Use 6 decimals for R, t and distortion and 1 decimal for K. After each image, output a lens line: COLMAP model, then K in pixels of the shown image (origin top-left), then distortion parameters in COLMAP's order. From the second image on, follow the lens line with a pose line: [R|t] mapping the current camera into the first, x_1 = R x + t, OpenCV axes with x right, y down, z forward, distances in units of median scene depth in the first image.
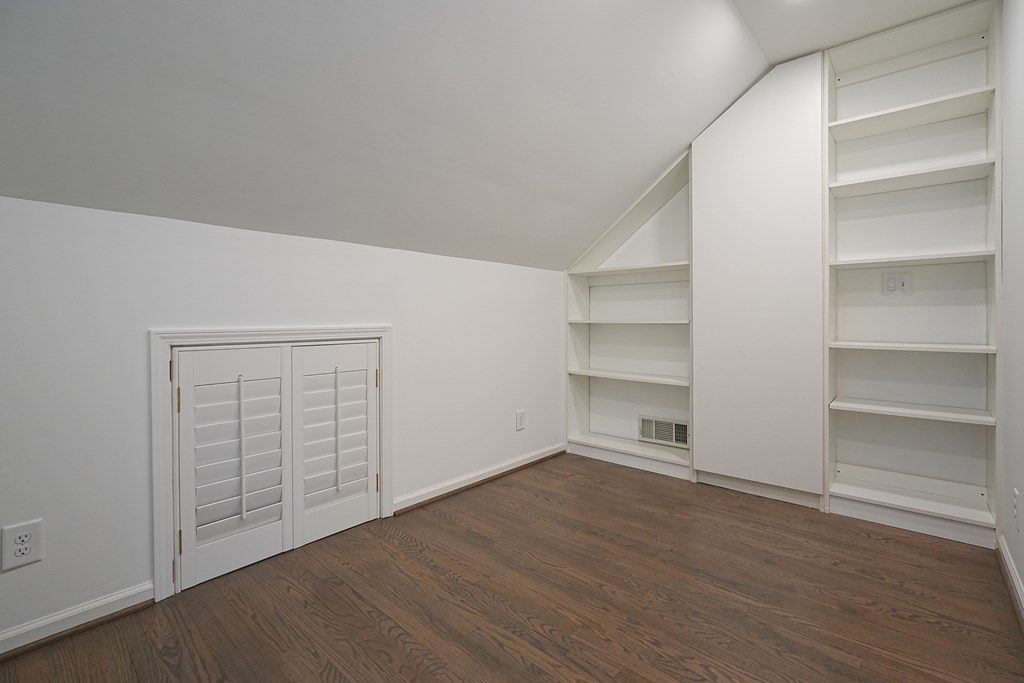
lens RADIAL K [[460.2, 0, 514.0], [0, 460.2, 341.1], [0, 0, 1]] dist [-0.015514, 0.009438]
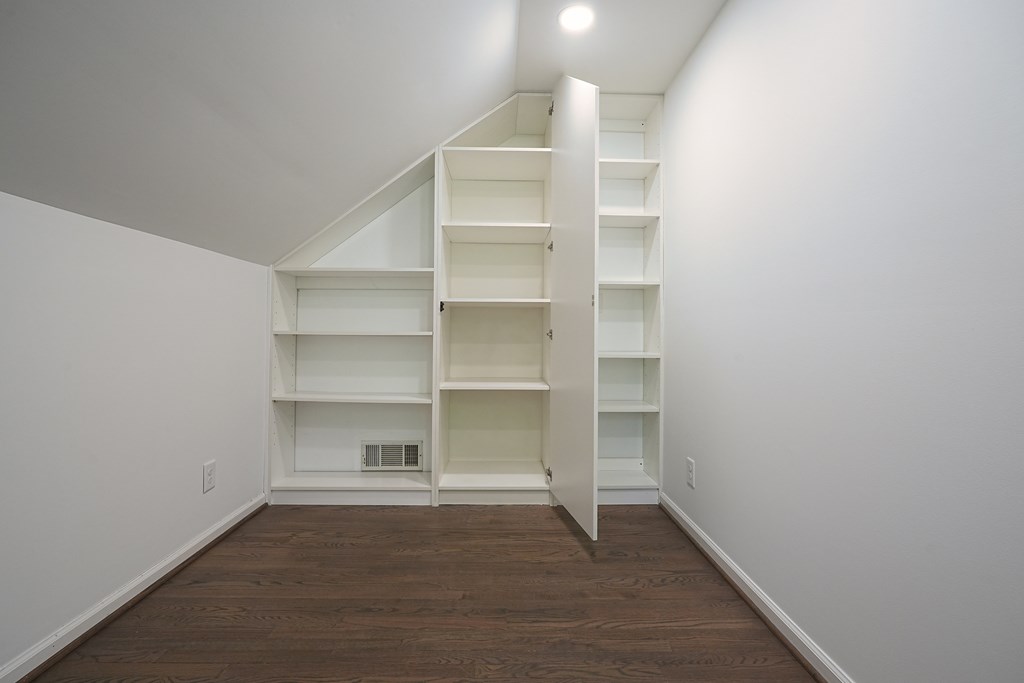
lens RADIAL K [[460.2, 0, 514.0], [0, 460.2, 341.1], [0, 0, 1]] dist [-0.015514, 0.009438]
pose [[0.734973, -0.004413, 0.678082, -0.125295], [0.022752, 0.999576, -0.018155, -0.006414], [-0.677715, 0.028771, 0.734762, 0.207246]]
